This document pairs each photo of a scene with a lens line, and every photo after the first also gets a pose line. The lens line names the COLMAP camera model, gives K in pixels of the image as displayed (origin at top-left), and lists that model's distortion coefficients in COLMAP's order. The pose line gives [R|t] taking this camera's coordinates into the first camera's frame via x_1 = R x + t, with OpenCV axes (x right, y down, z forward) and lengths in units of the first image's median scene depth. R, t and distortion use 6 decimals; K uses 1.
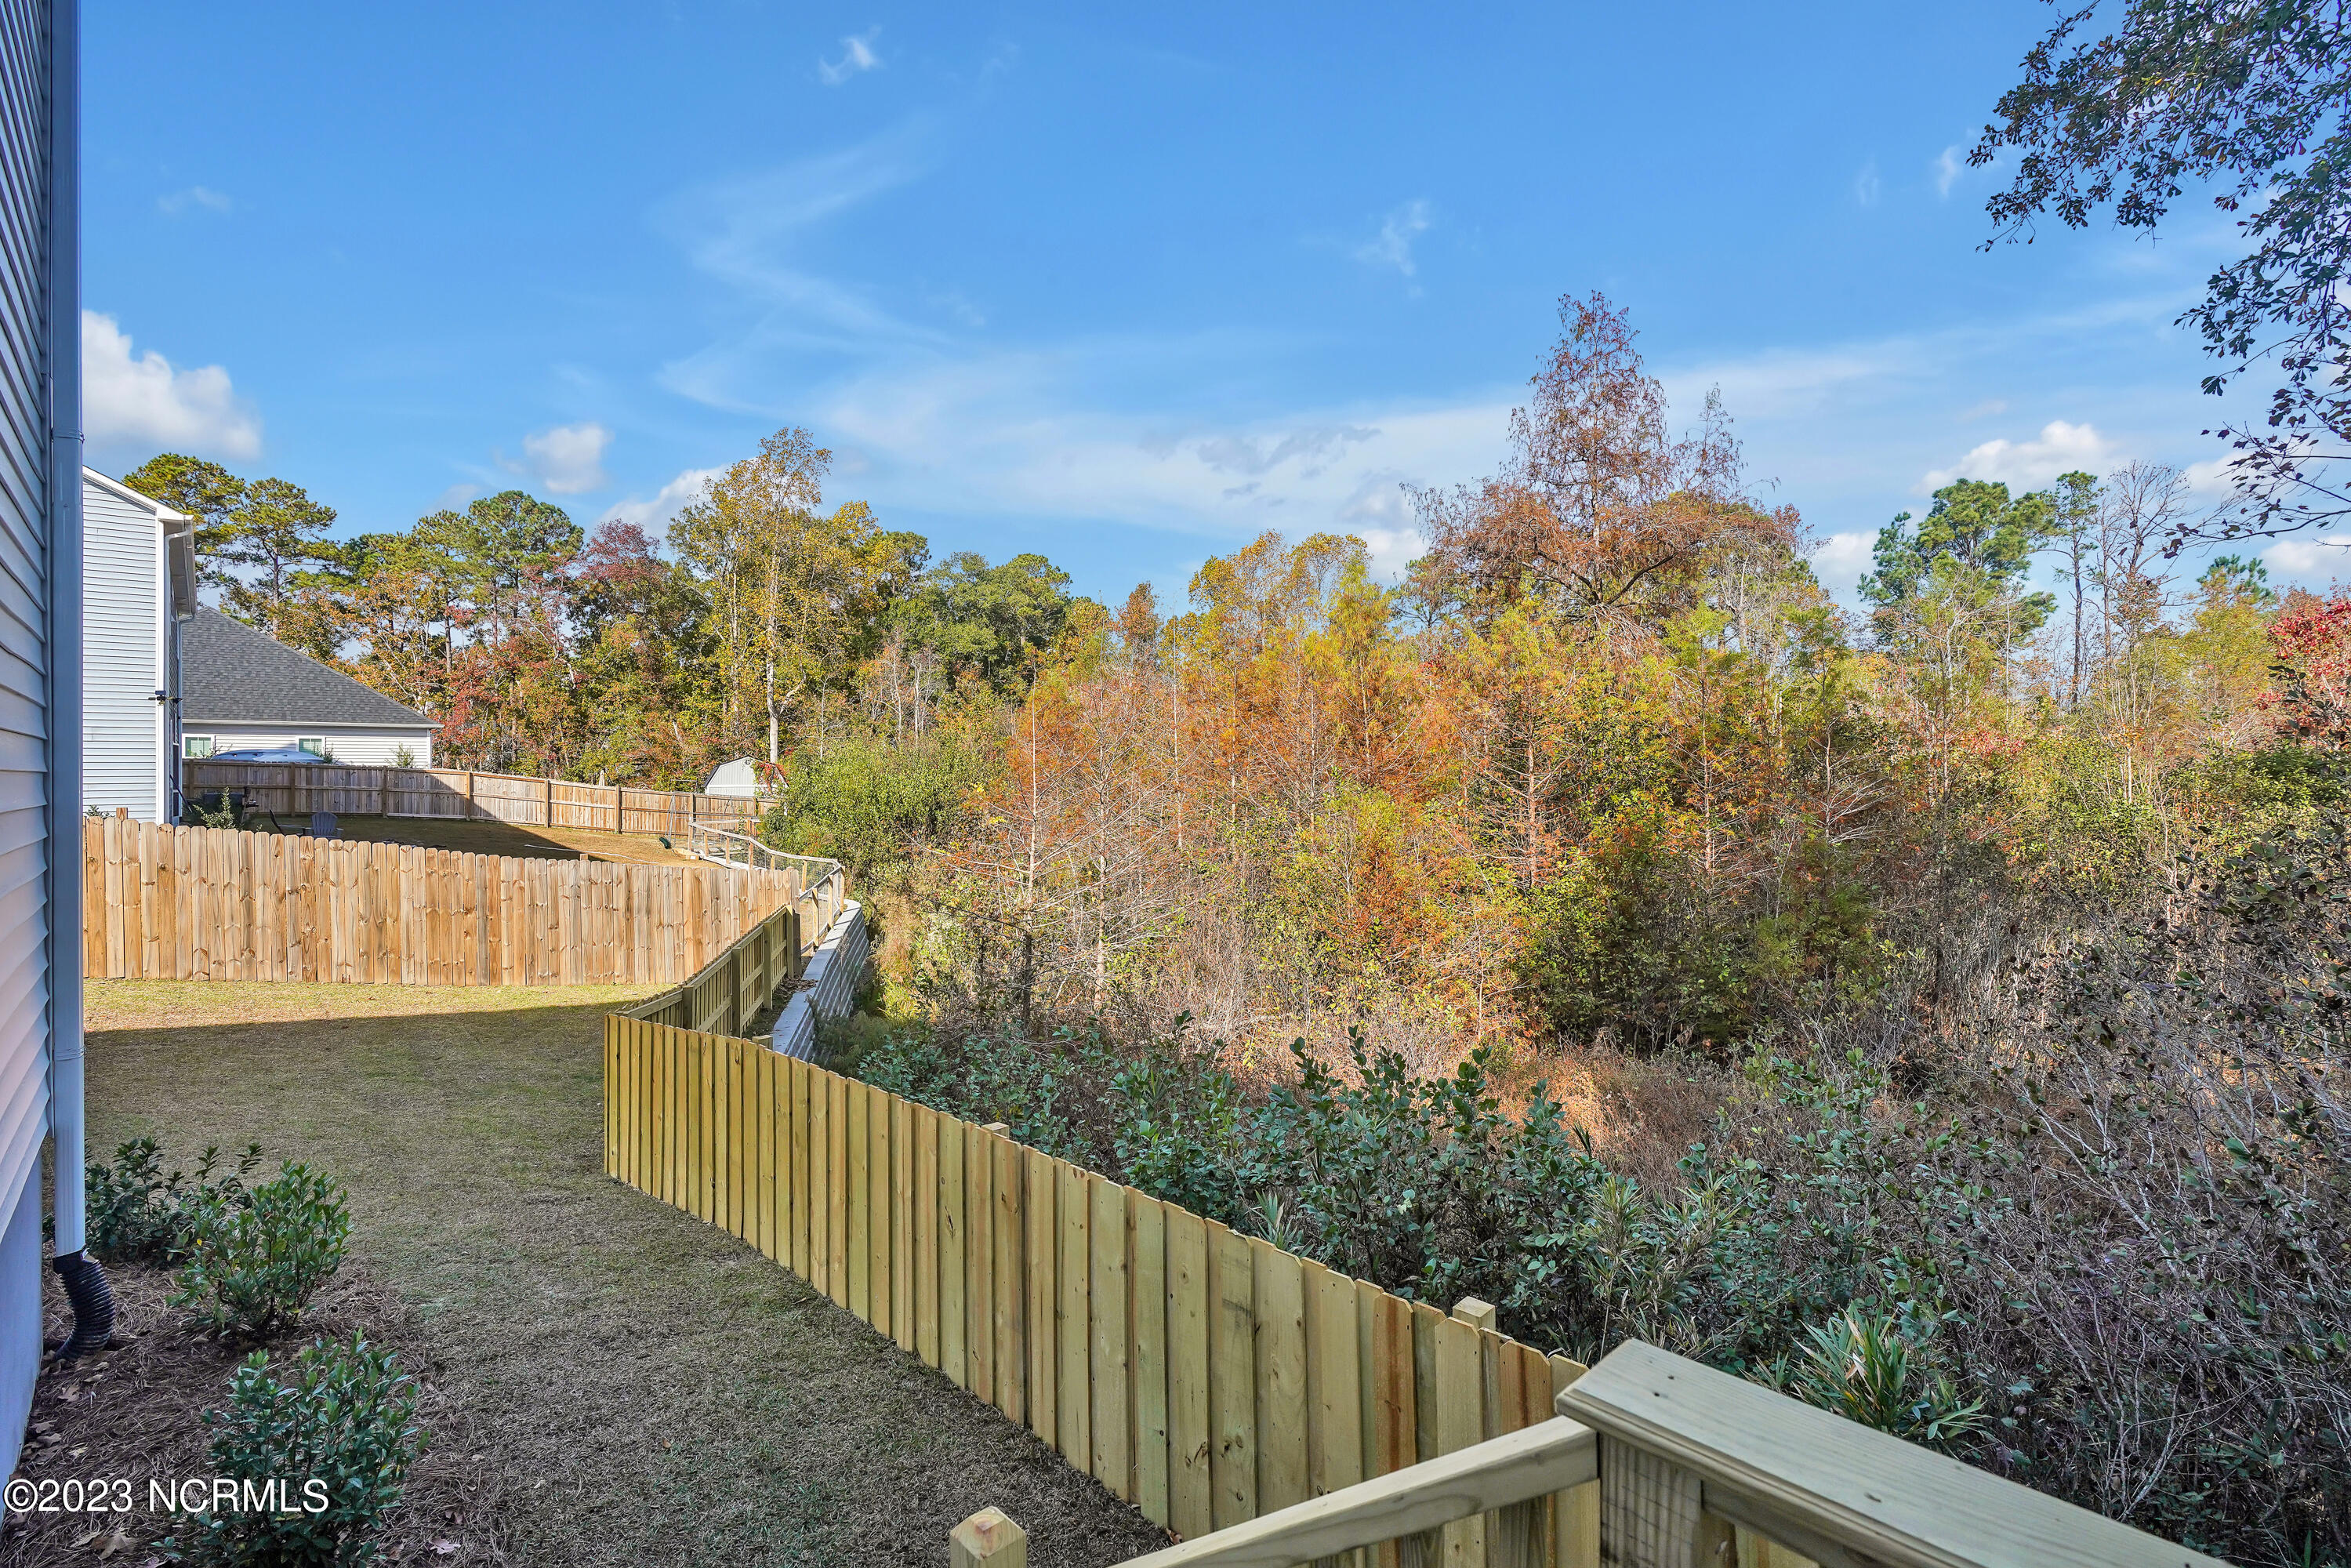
lens RADIAL K [[1071.5, 0, 1175.5], [0, 1071.5, 784.0], [0, 0, 1]] dist [-0.009656, 0.000661]
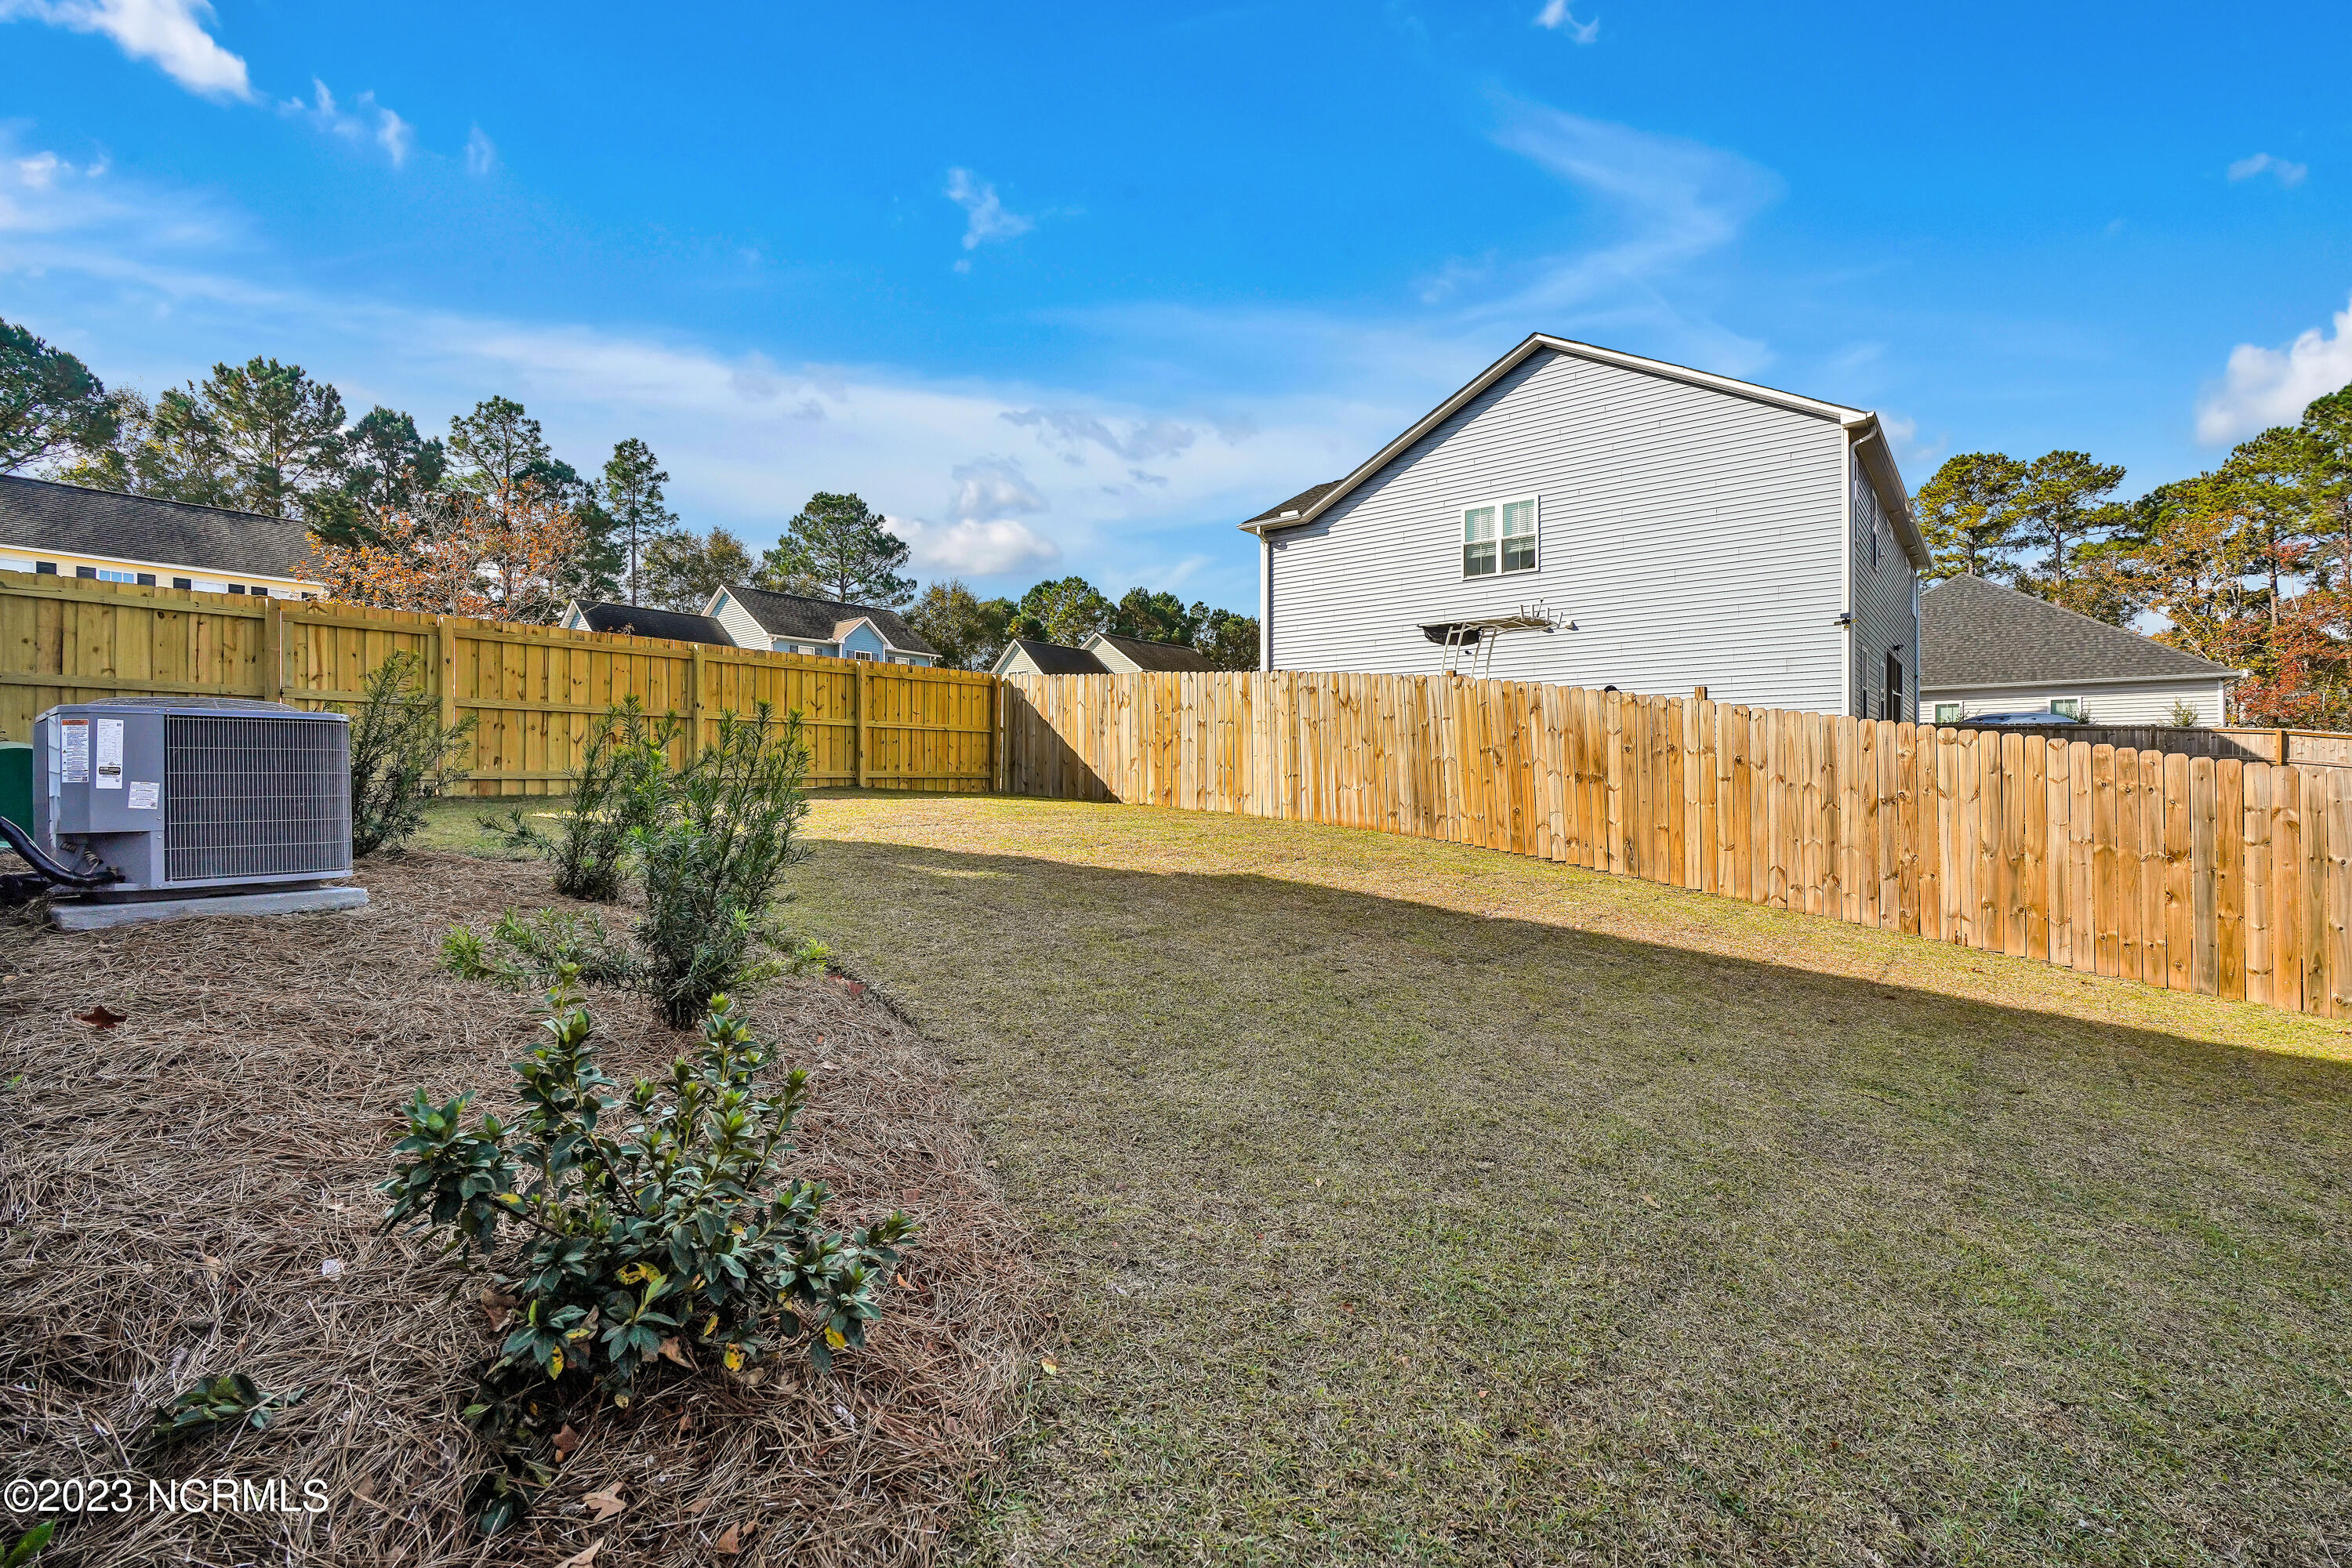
lens RADIAL K [[1097.8, 0, 1173.9], [0, 1097.8, 763.8], [0, 0, 1]] dist [-0.000845, 0.007581]
pose [[0.183460, -0.004102, -0.983019, -0.182613], [-0.012451, 0.999901, -0.006496, 0.079086], [0.982948, 0.013431, 0.183391, 0.365555]]
